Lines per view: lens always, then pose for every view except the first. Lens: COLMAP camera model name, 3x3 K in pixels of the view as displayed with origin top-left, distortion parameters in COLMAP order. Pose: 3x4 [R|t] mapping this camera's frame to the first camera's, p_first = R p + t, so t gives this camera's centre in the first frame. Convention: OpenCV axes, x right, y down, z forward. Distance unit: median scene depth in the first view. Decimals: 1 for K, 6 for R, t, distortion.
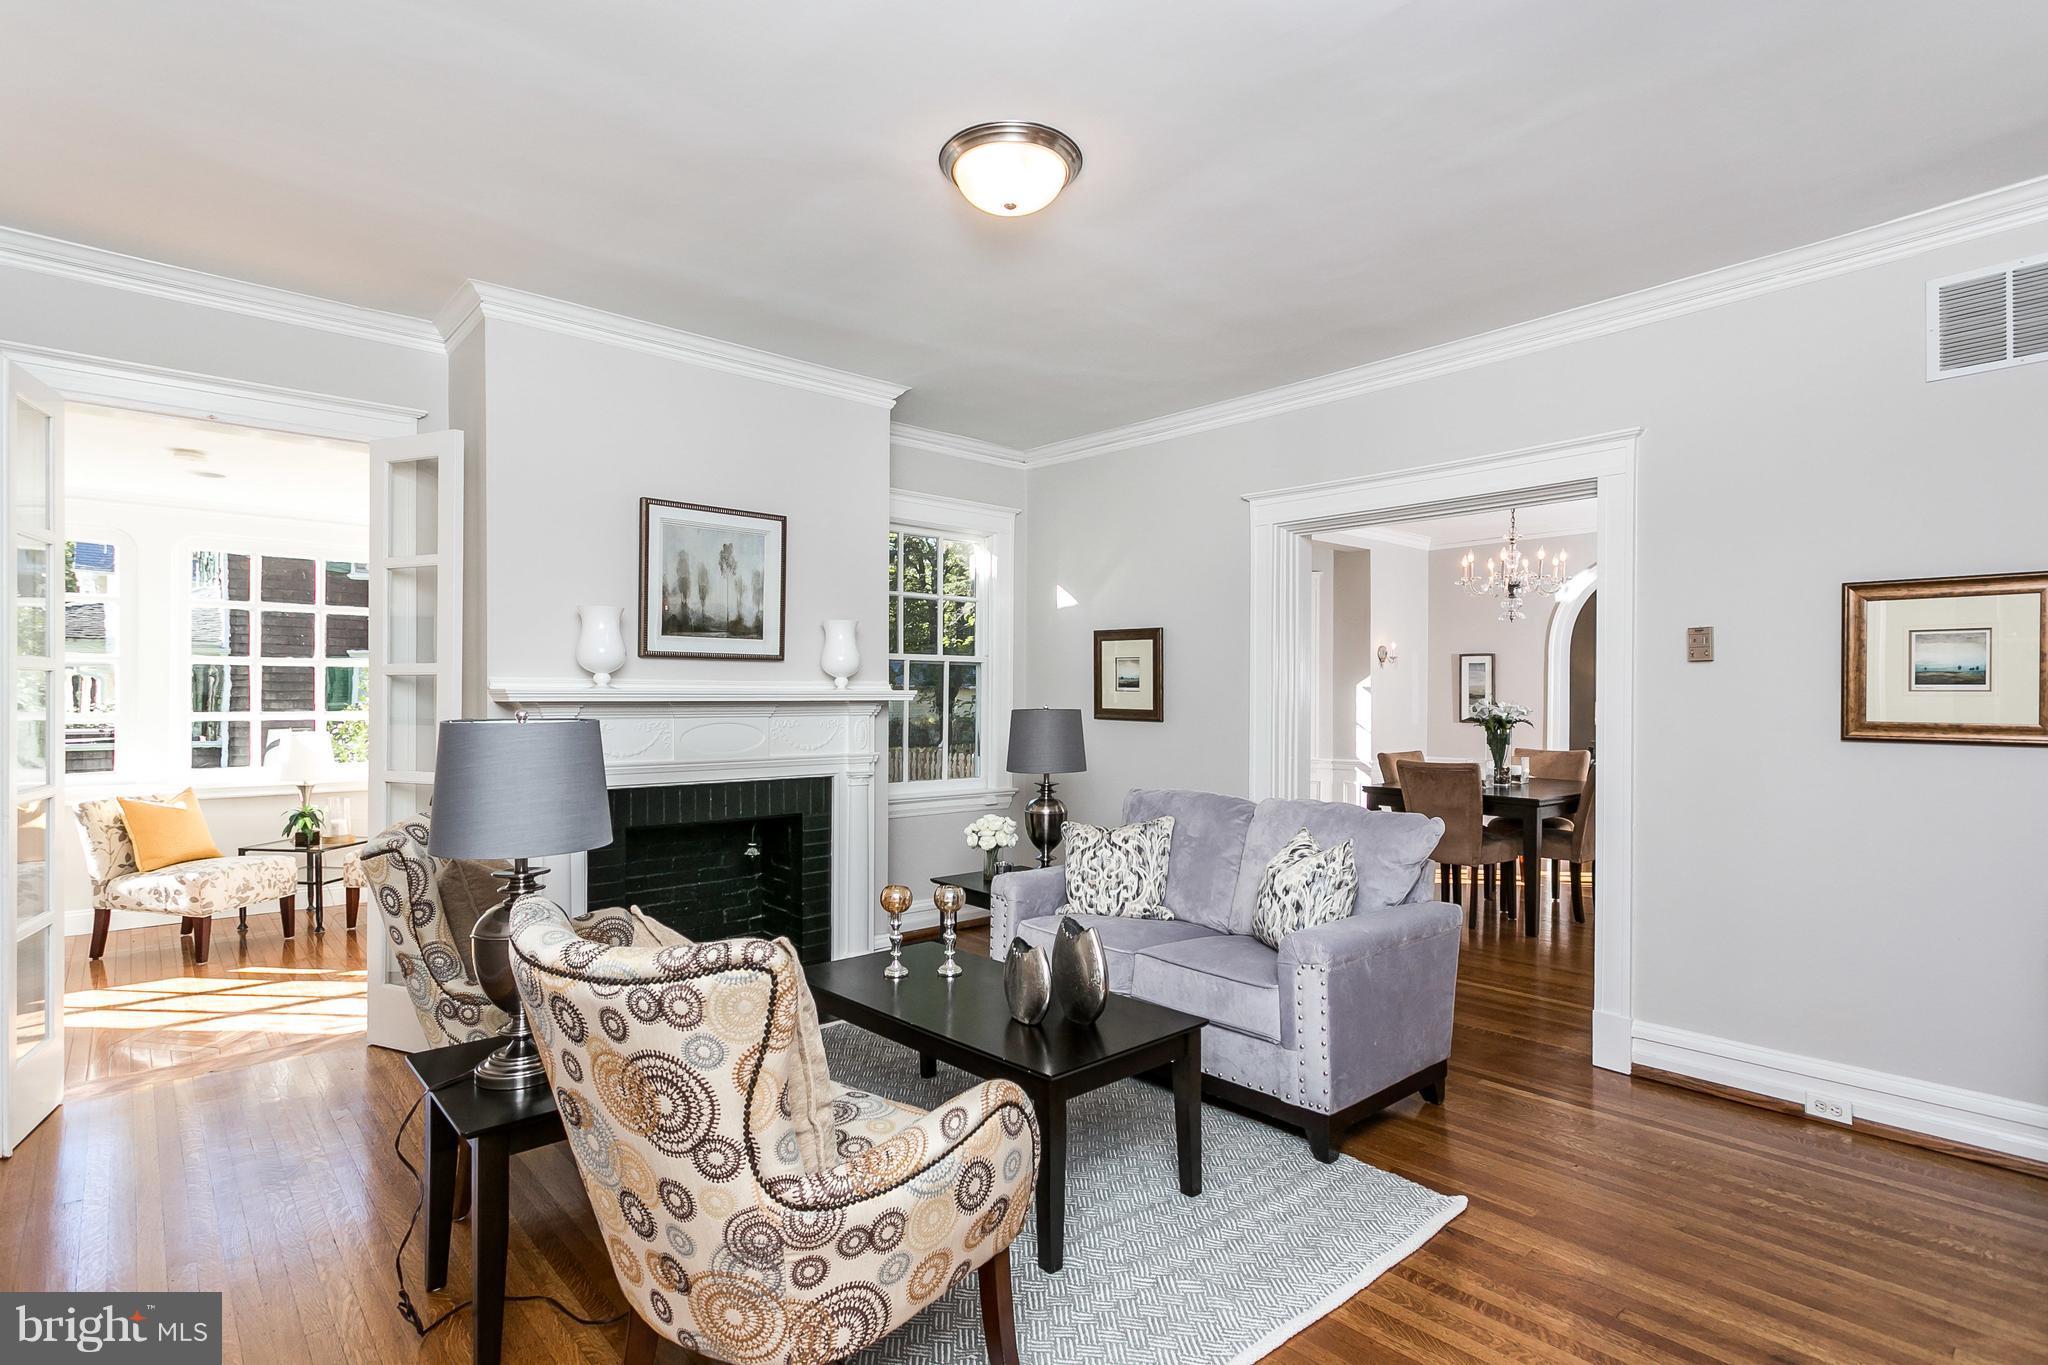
lens RADIAL K [[988.8, 0, 1017.5], [0, 988.8, 691.5], [0, 0, 1]] dist [0.000429, -0.000764]
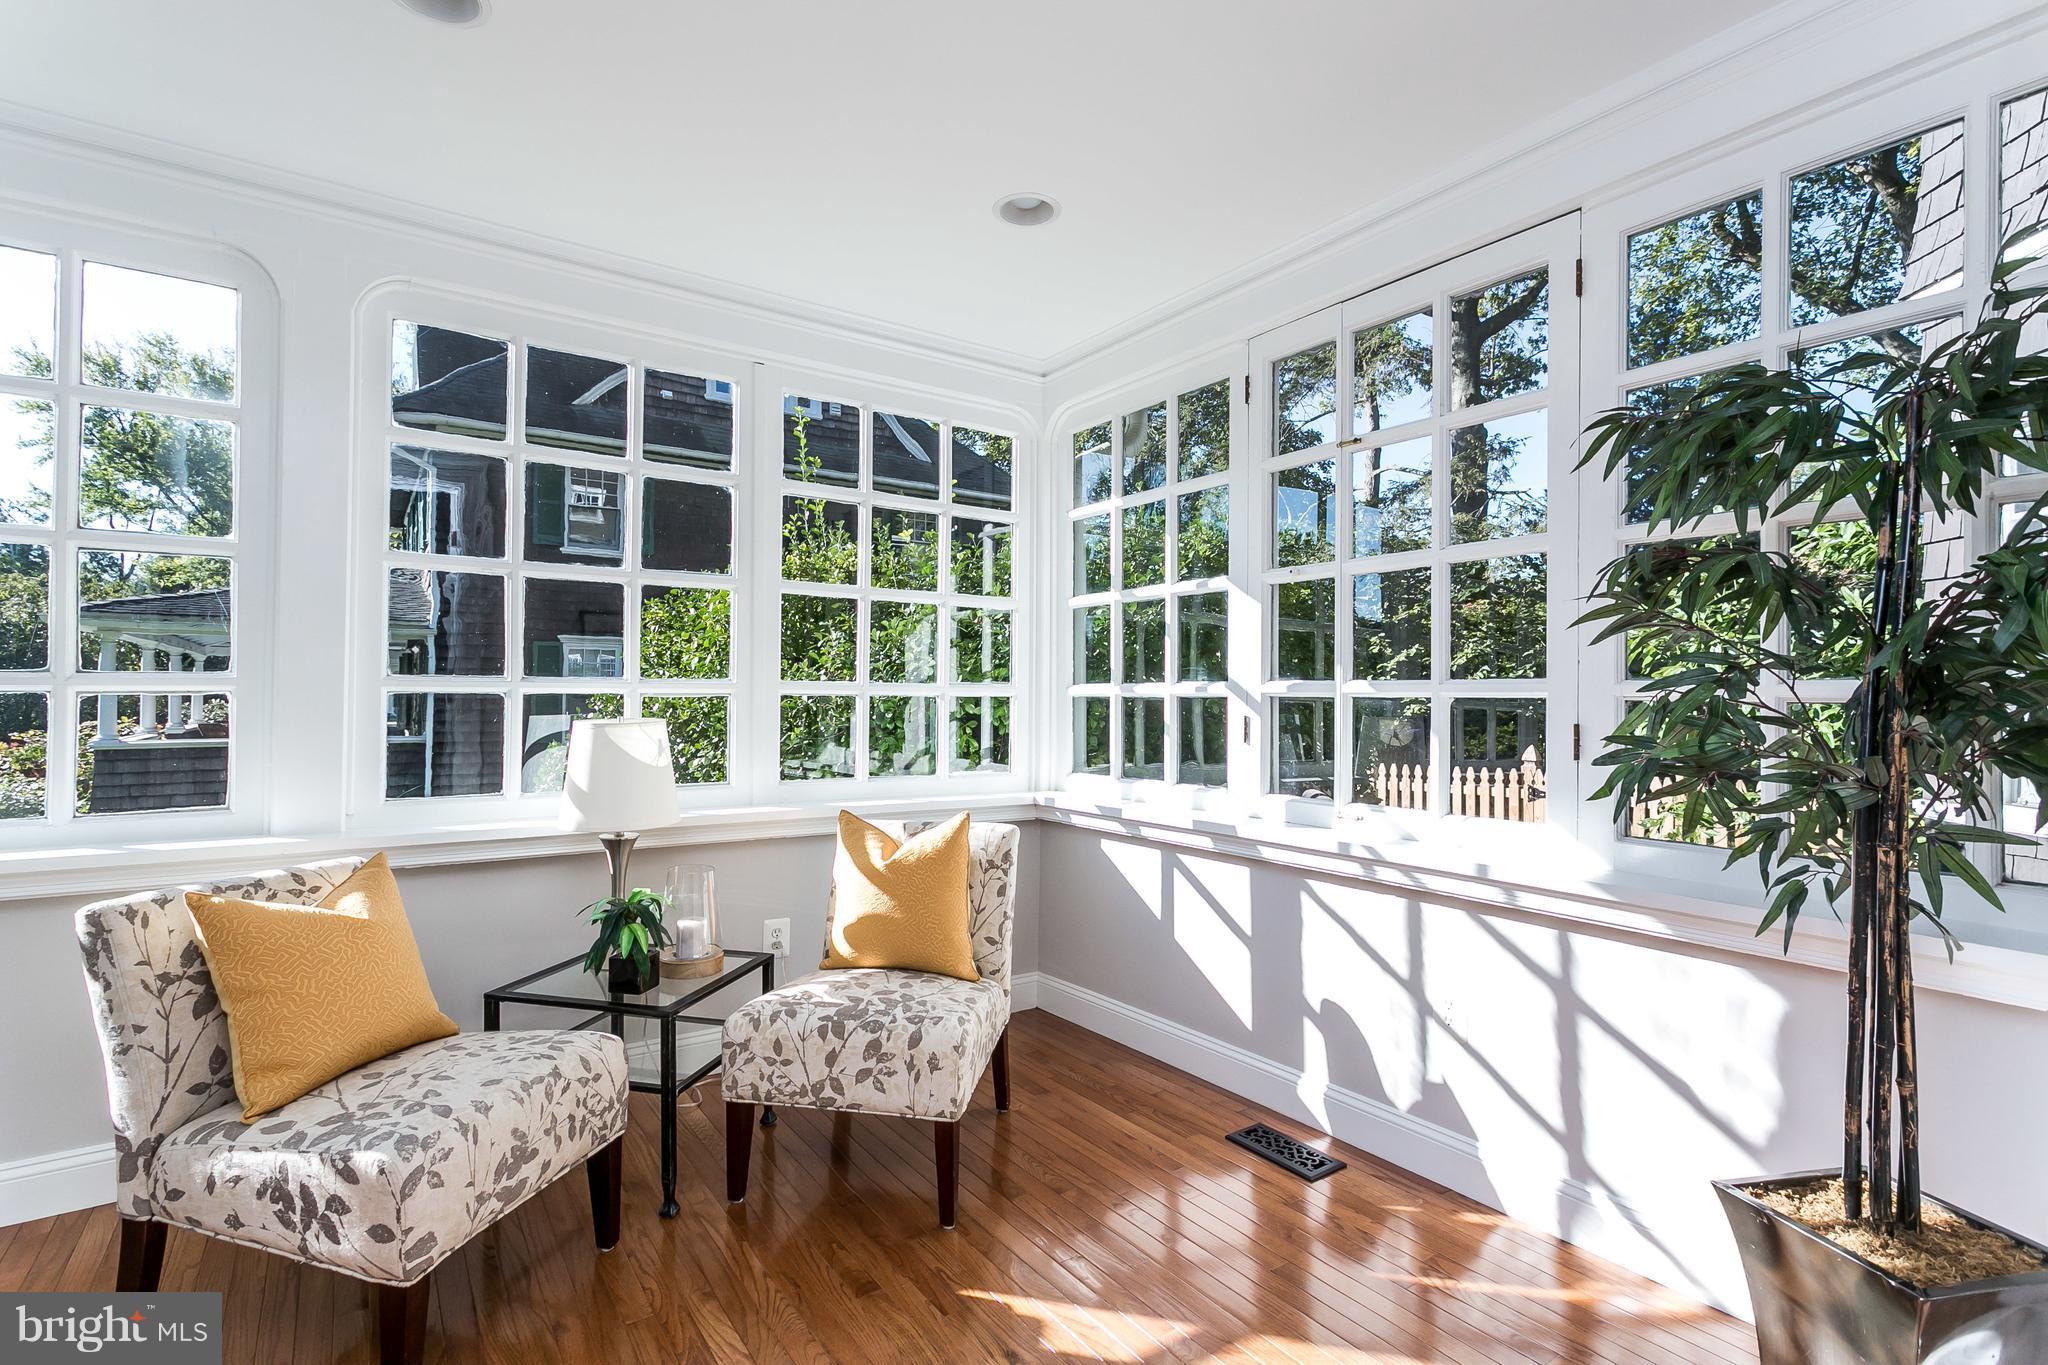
lens RADIAL K [[988.8, 0, 1030.4], [0, 988.8, 687.3], [0, 0, 1]] dist [0.000429, -0.000764]
pose [[0.991460, 0.002926, -0.130381, -0.518391], [-0.003374, 0.999989, -0.003222, 0.029972], [0.130370, 0.003634, 0.991459, 0.630436]]
